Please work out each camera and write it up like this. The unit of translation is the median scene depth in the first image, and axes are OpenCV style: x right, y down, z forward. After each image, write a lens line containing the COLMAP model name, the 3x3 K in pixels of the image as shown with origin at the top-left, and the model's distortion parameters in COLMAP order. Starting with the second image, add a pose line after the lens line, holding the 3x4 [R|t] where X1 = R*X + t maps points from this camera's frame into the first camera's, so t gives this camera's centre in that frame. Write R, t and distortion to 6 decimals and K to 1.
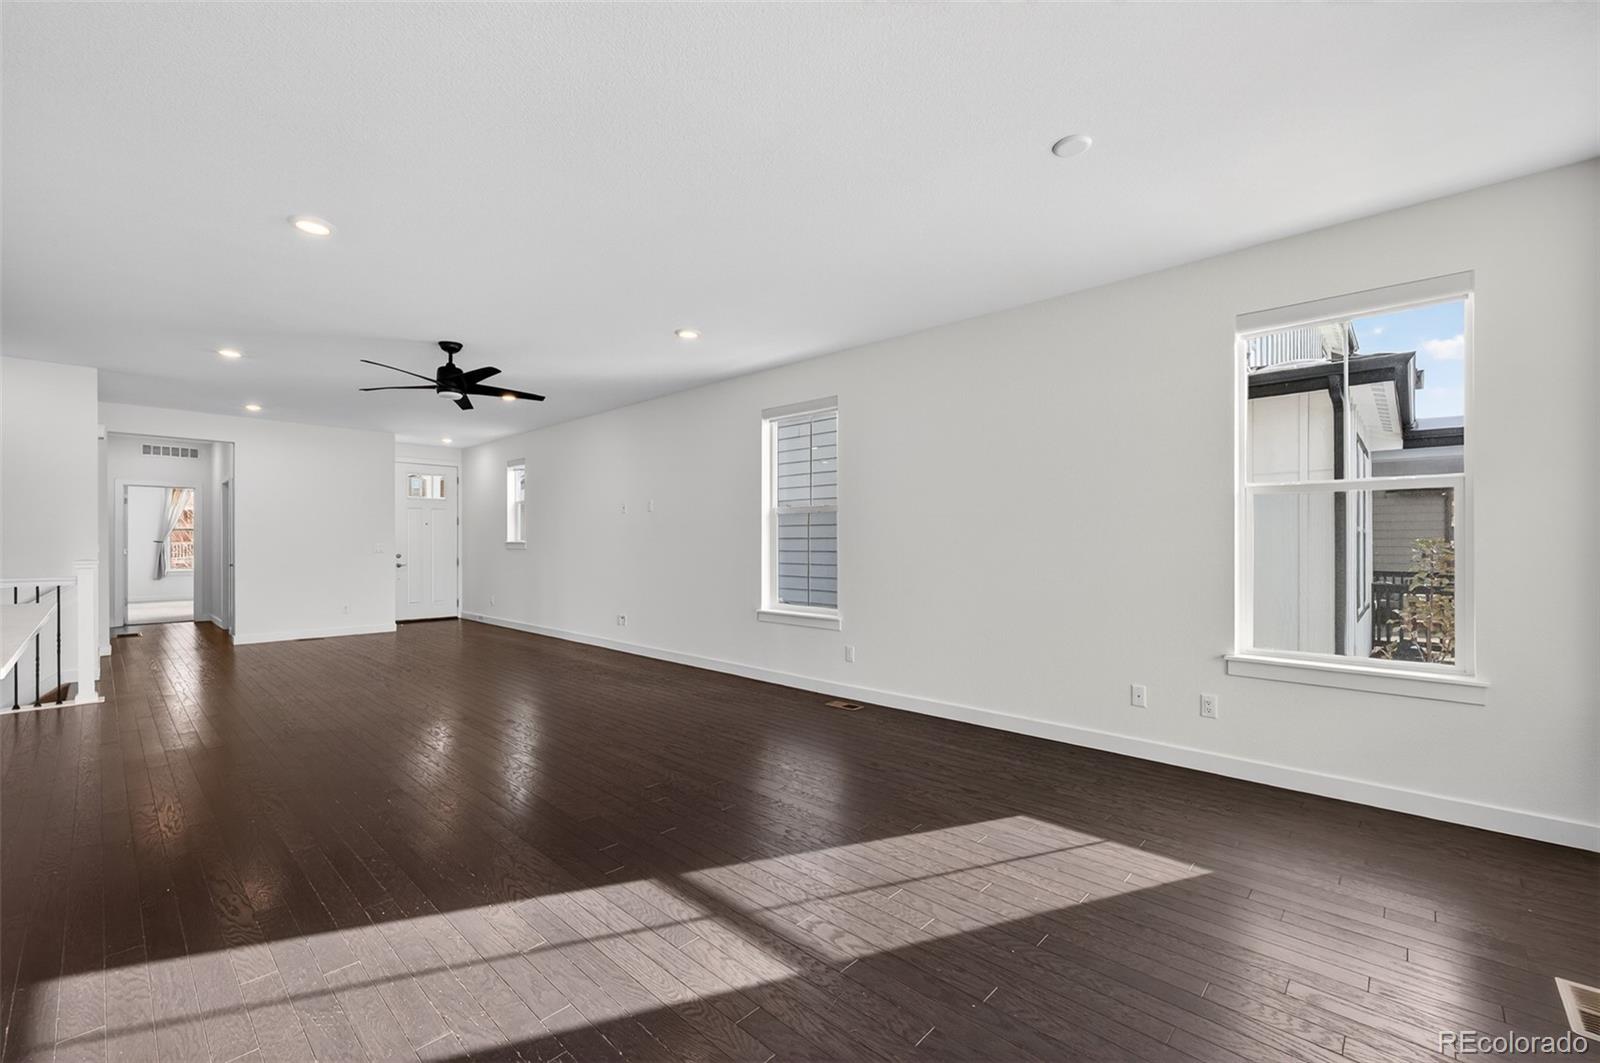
lens RADIAL K [[680.9, 0, 809.6], [0, 680.9, 541.6], [0, 0, 1]] dist [0.013952, 0.000167]
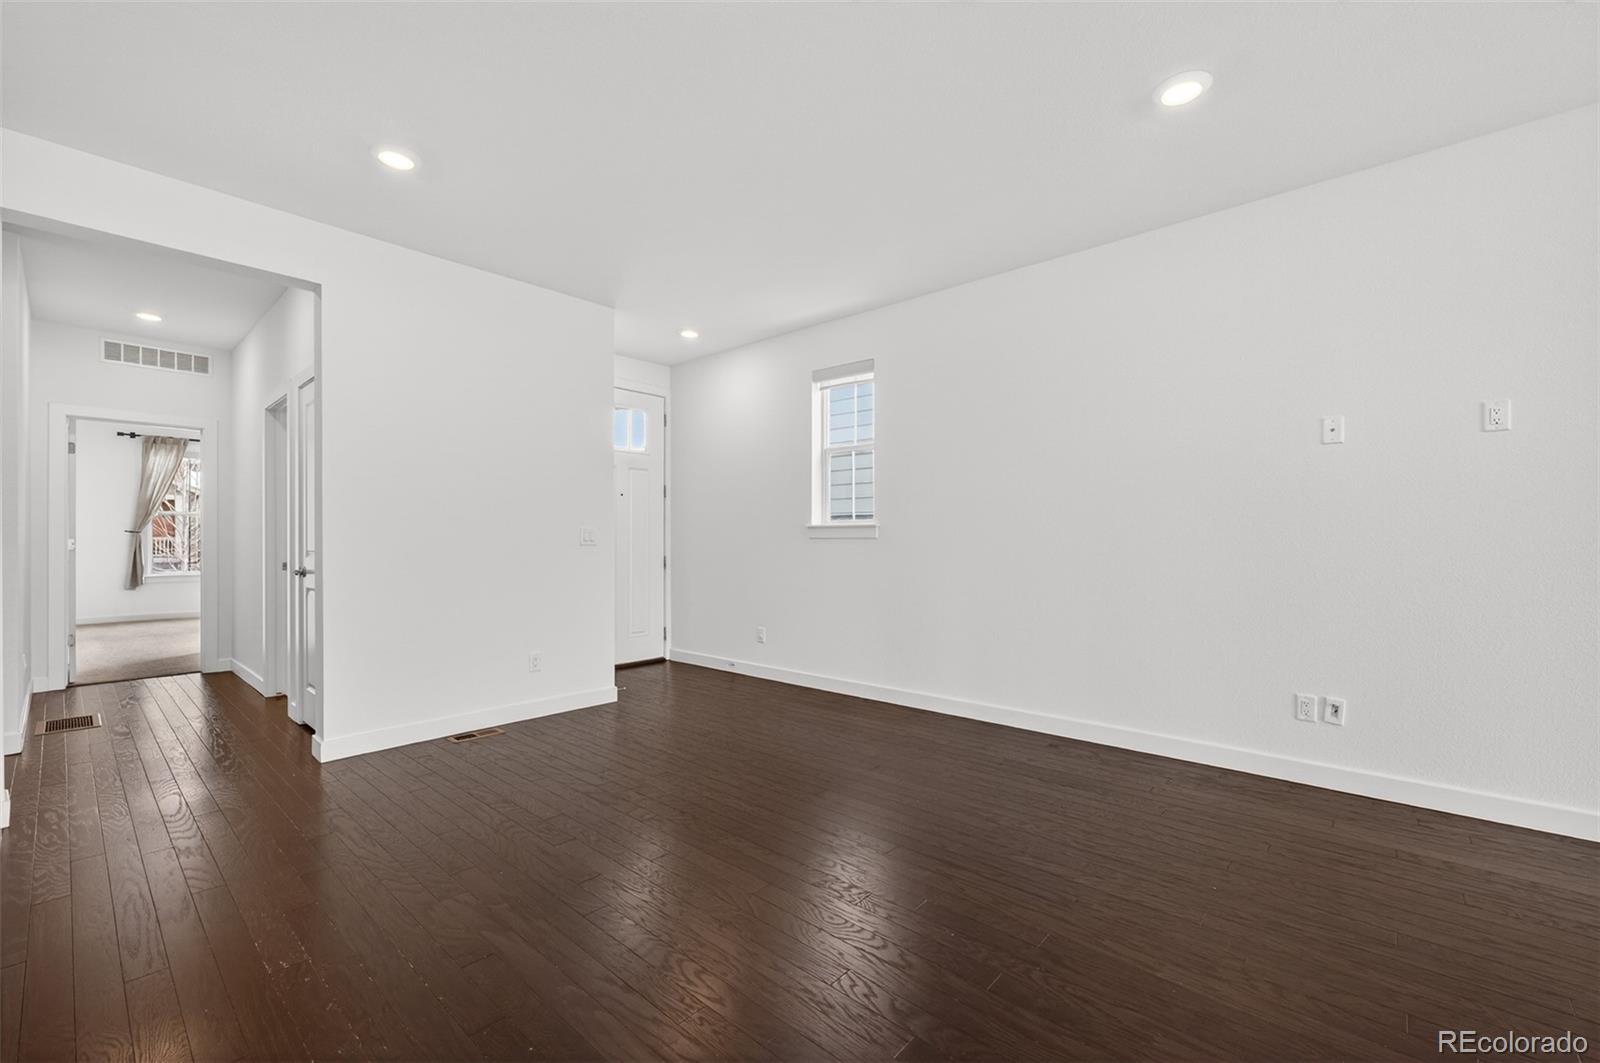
lens RADIAL K [[680.9, 0, 796.3], [0, 680.9, 528.6], [0, 0, 1]] dist [0.013952, 0.000167]
pose [[0.999786, -0.000547, 0.020692, -0.440292], [0.000589, 0.999998, -0.001992, 0.003514], [-0.020690, 0.002004, 0.999784, 0.451962]]
